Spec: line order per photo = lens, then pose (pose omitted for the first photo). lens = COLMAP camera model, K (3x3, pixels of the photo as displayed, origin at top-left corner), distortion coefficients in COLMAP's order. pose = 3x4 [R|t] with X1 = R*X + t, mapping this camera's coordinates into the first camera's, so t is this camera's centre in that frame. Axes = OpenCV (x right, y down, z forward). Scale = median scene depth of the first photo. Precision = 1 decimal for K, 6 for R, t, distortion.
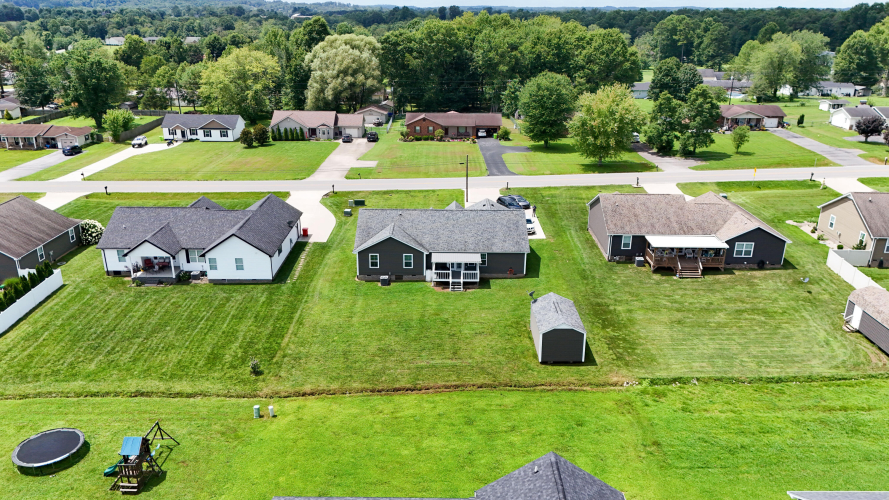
lens RADIAL K [[655.0, 0, 444.5], [0, 655.0, 250.0], [0, 0, 1]] dist [0.075746, -0.075508]
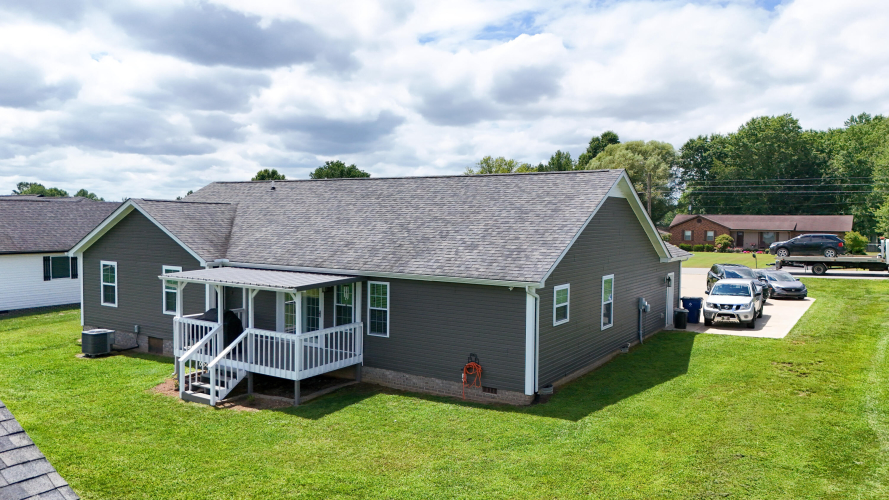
lens RADIAL K [[655.0, 0, 444.5], [0, 655.0, 250.0], [0, 0, 1]] dist [0.075746, -0.075508]
pose [[0.840588, 0.027963, -0.540952, 0.219236], [-0.187117, 0.952179, -0.241542, 0.050057], [0.508329, 0.304258, 0.805623, 0.805526]]
